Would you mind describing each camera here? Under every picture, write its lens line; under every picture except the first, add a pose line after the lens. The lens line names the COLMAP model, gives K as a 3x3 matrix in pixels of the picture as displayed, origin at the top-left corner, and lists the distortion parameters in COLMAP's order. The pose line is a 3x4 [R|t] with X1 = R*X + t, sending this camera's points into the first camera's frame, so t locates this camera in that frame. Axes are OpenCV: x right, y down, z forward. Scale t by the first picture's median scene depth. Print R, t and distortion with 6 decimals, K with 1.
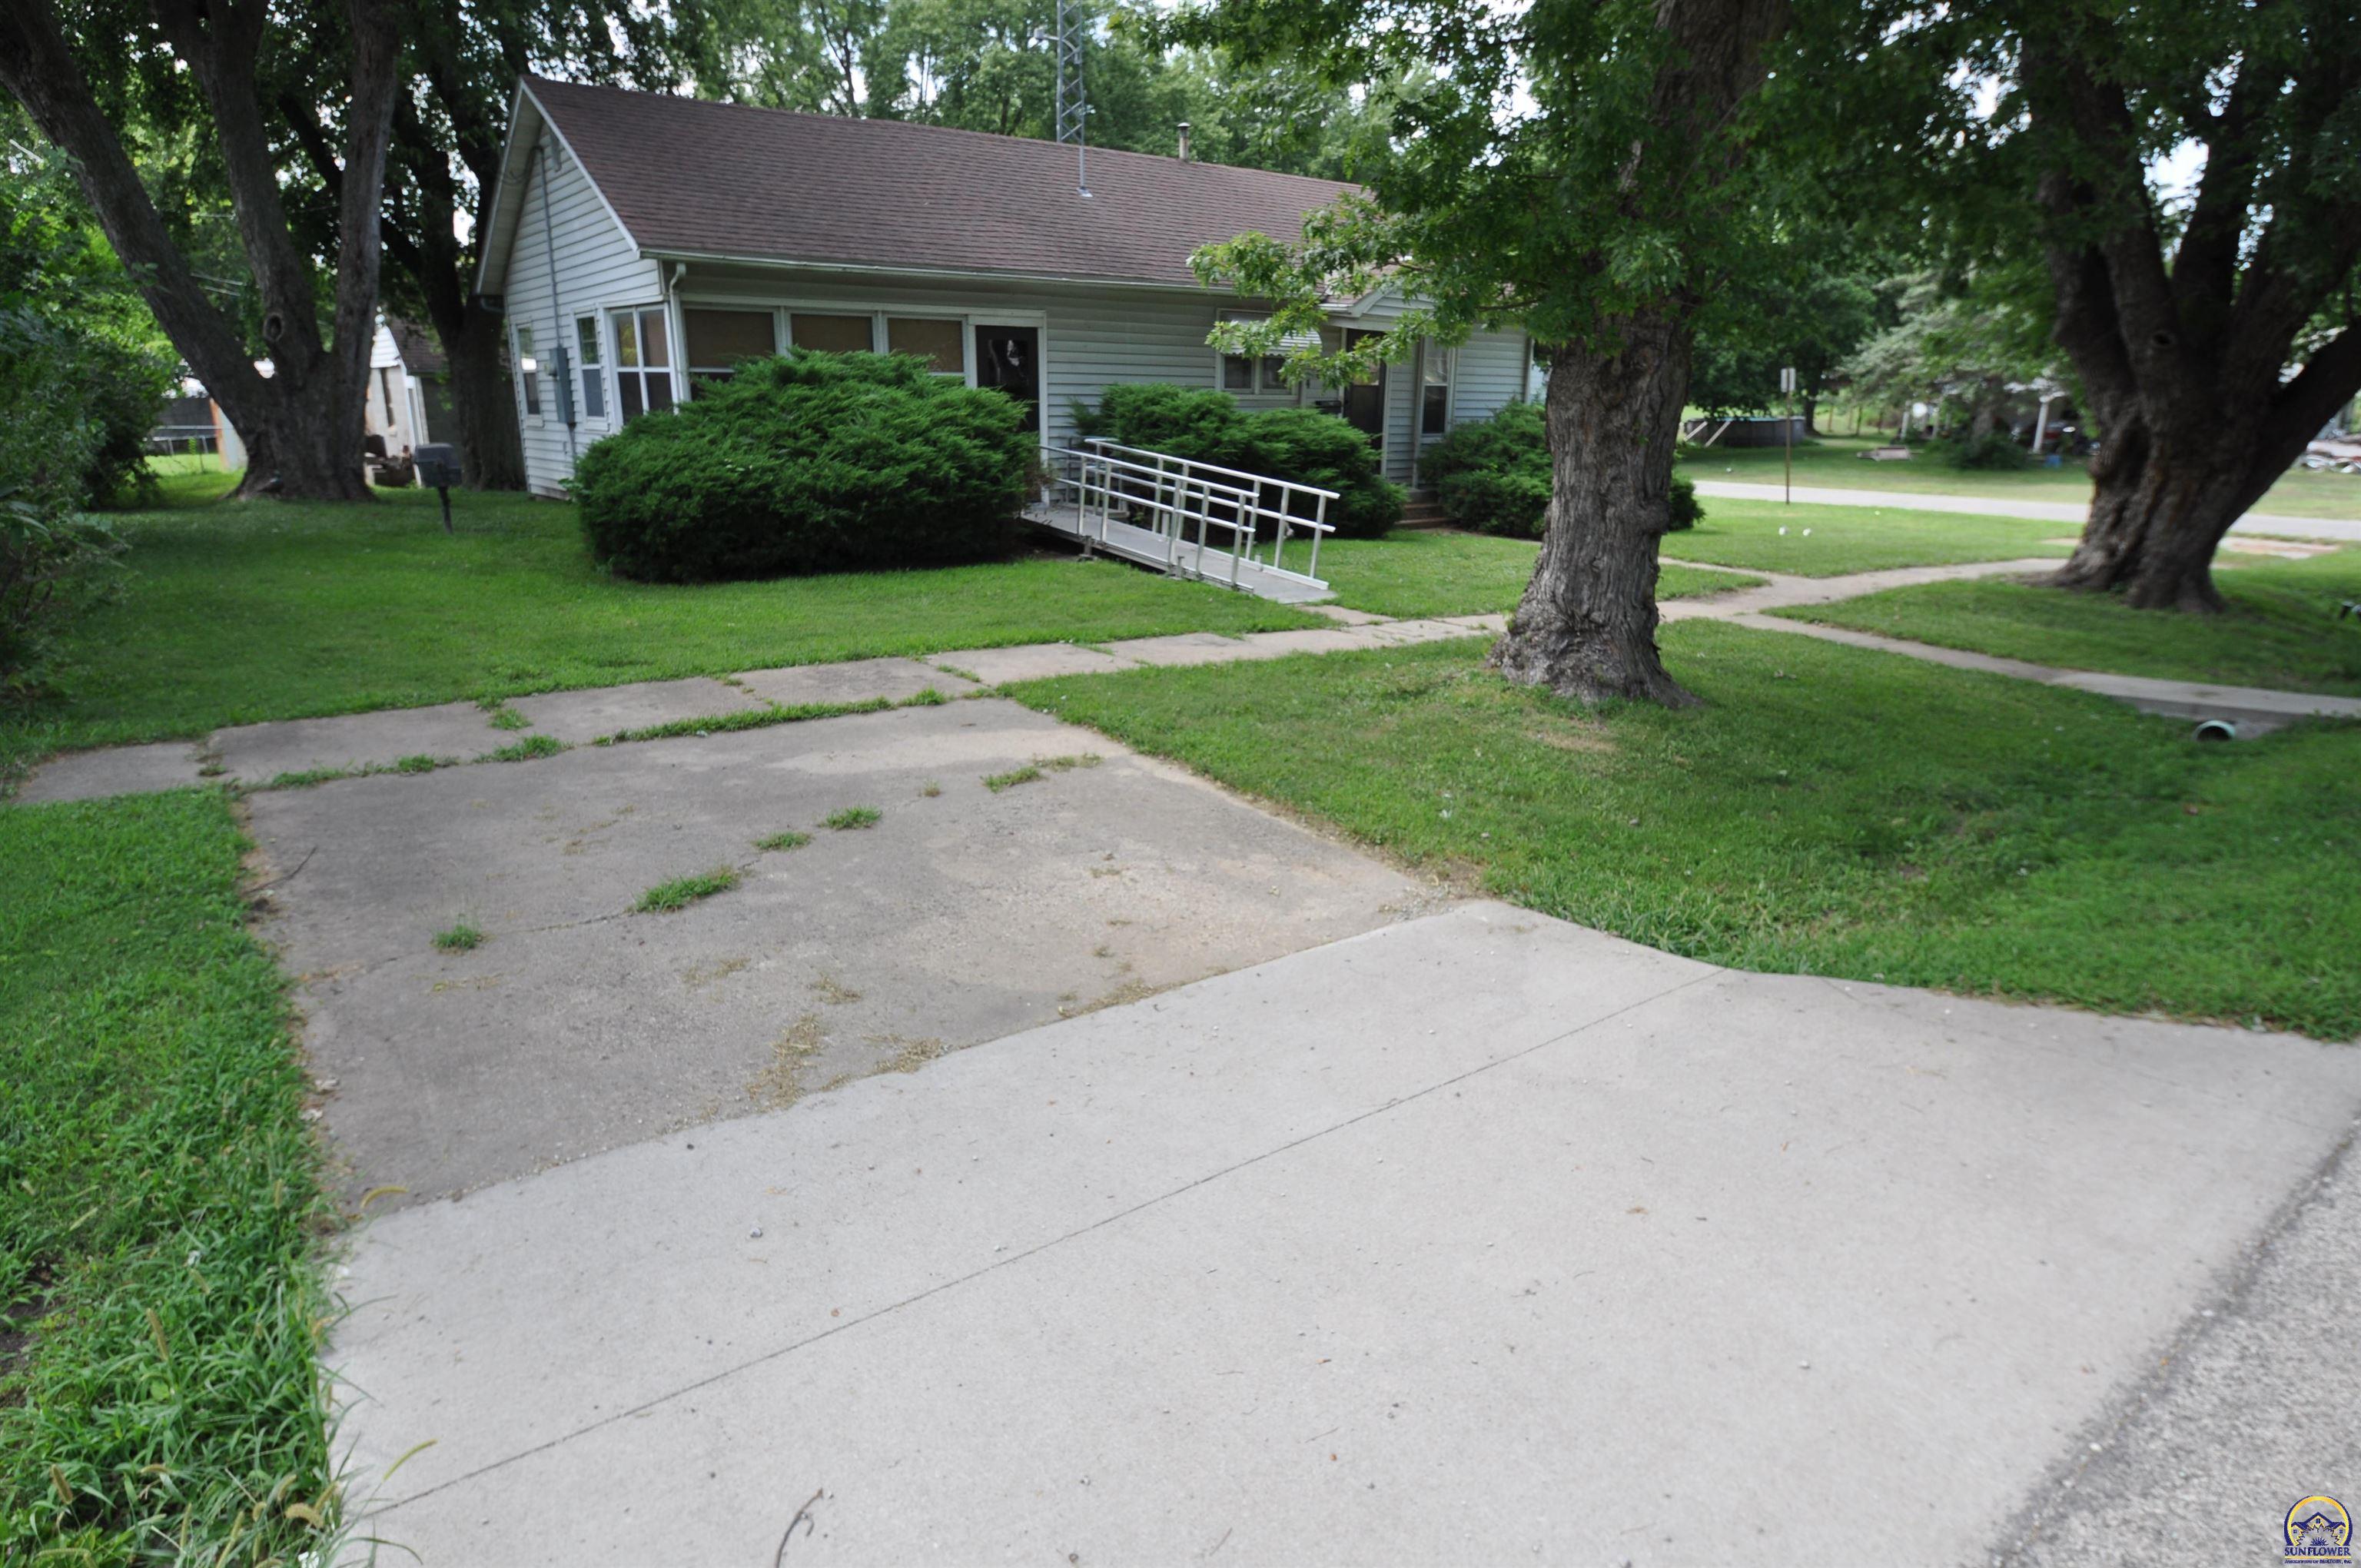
lens RADIAL K [[1346.1, 0, 1187.4], [0, 1346.1, 785.6], [0, 0, 1]] dist [-0.033612, -0.001096]
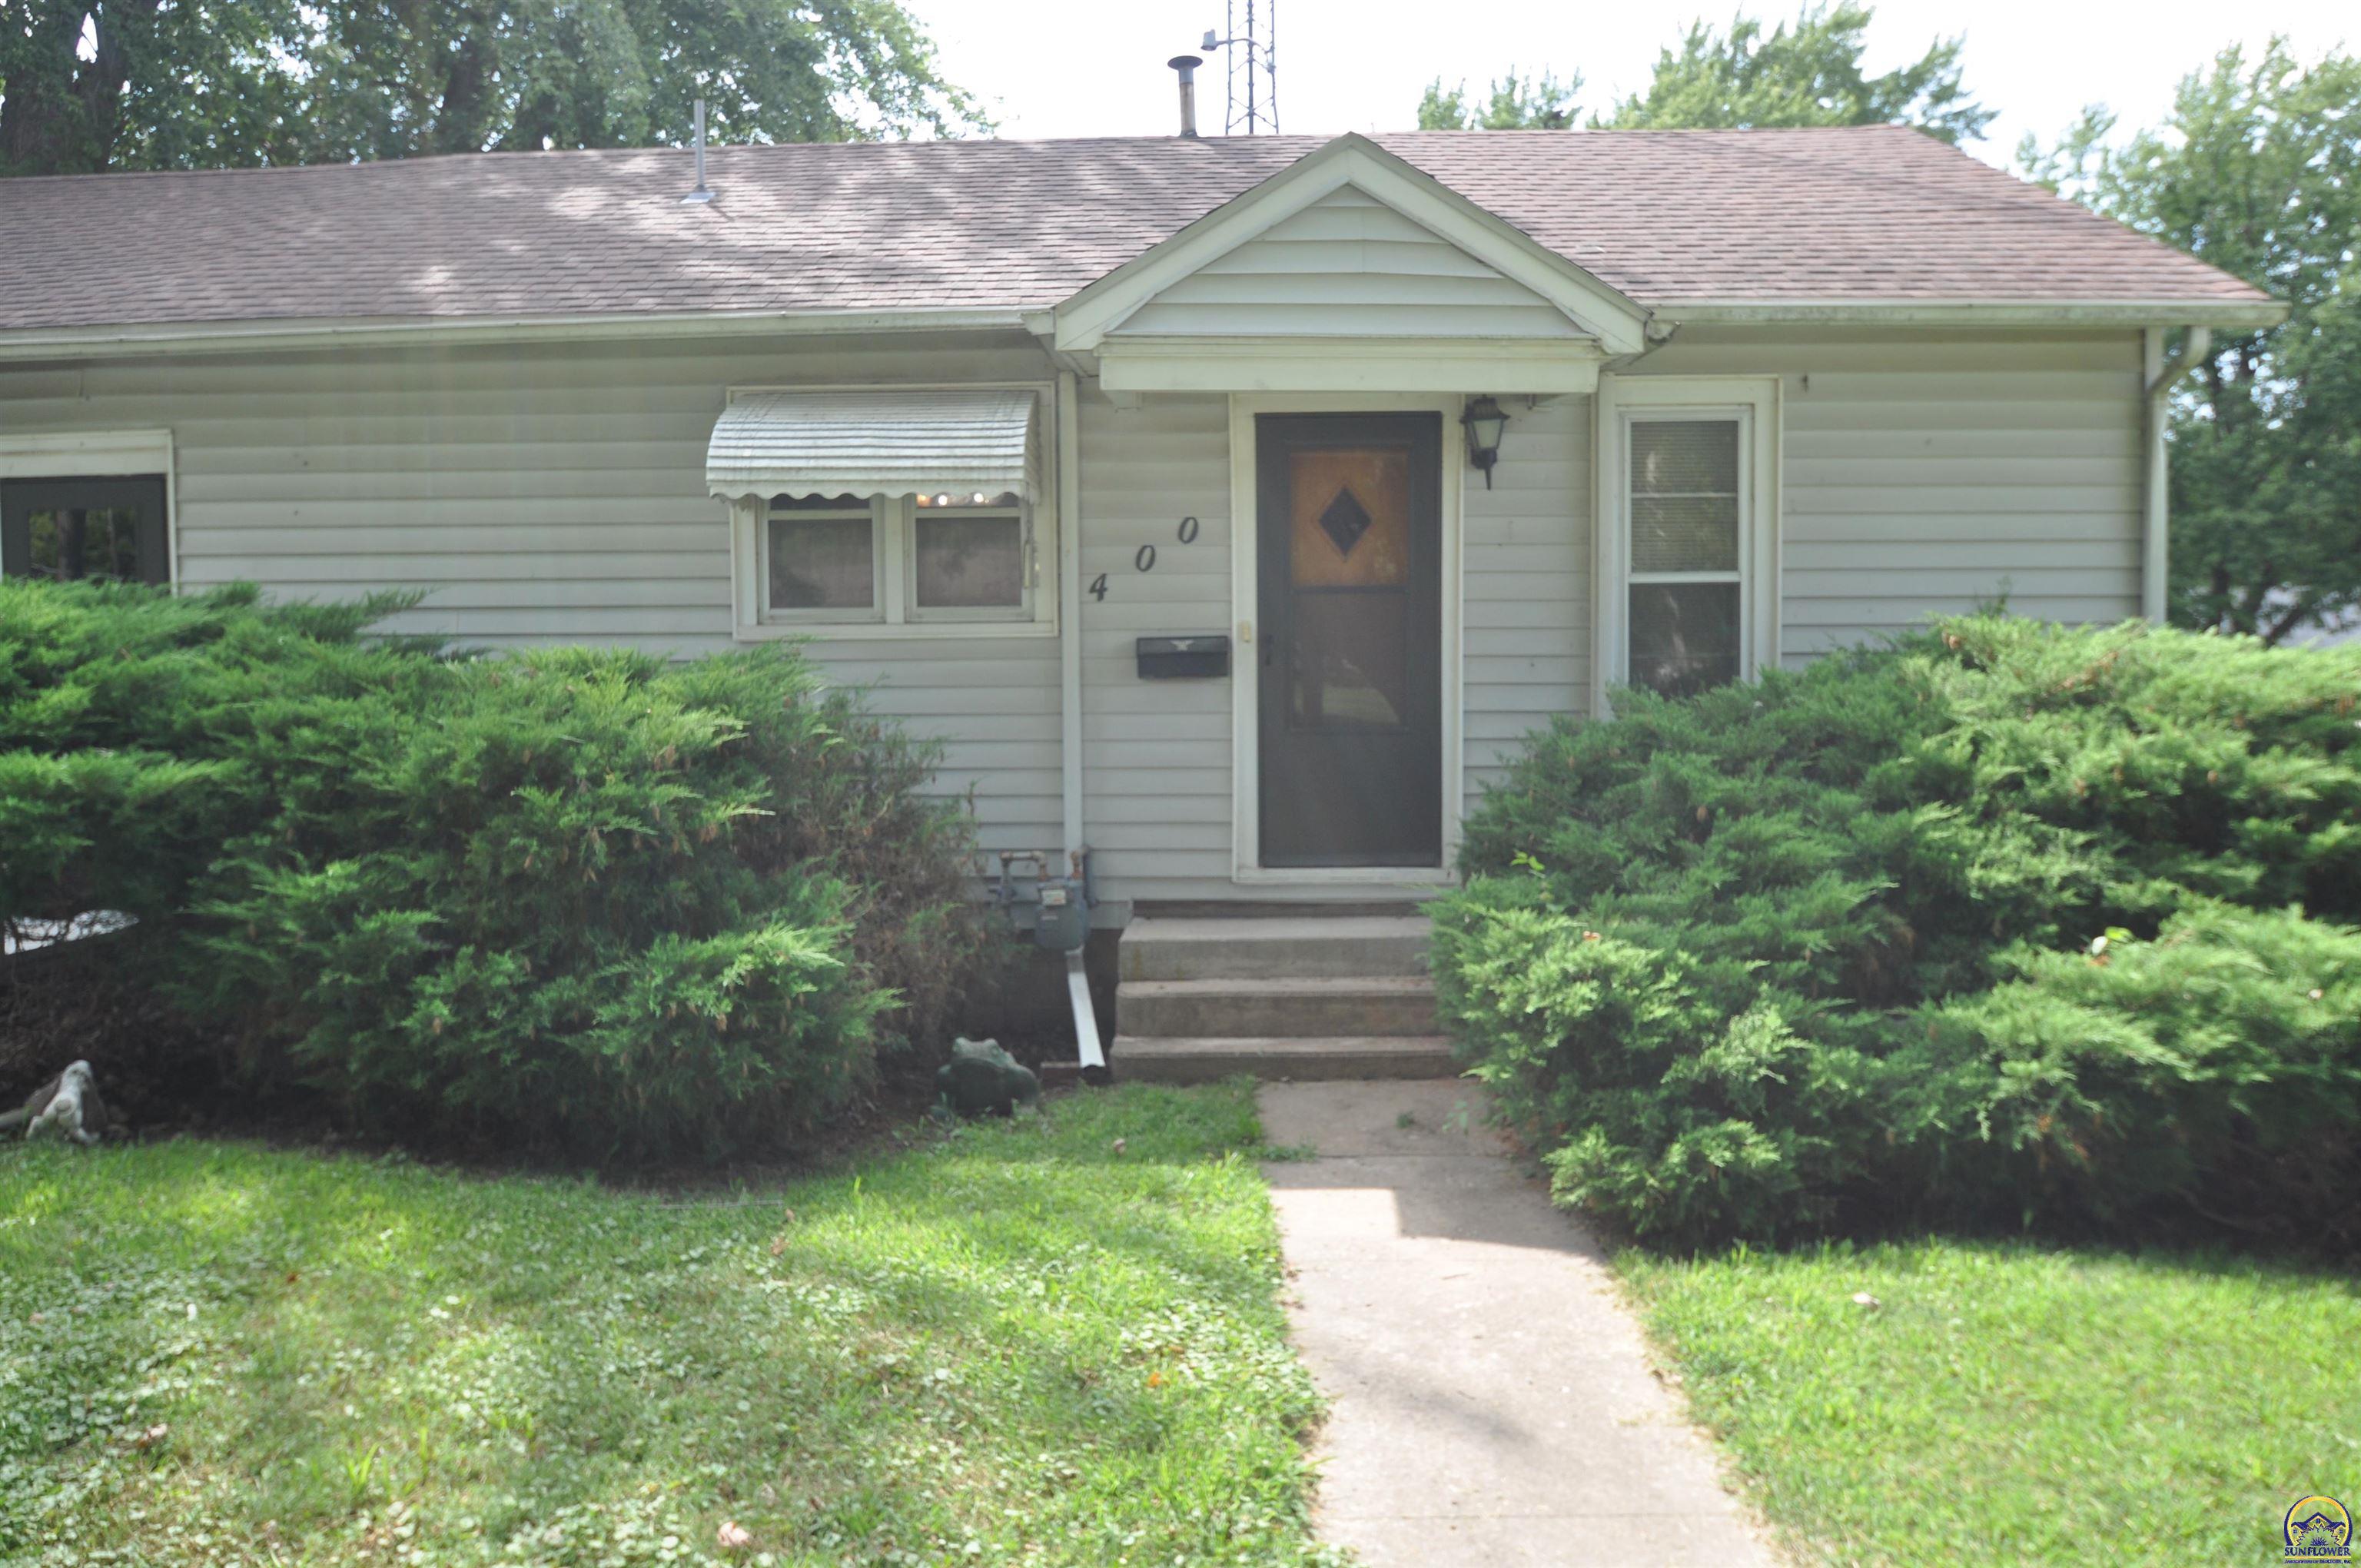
lens RADIAL K [[1494.4, 0, 1188.8], [0, 1494.4, 795.8], [0, 0, 1]] dist [-0.042780, 0.008284]
pose [[0.771012, 0.017463, -0.636581, 0.386677], [-0.164681, 0.971089, -0.172818, -0.218383], [0.615159, 0.238078, 0.751598, 0.859066]]
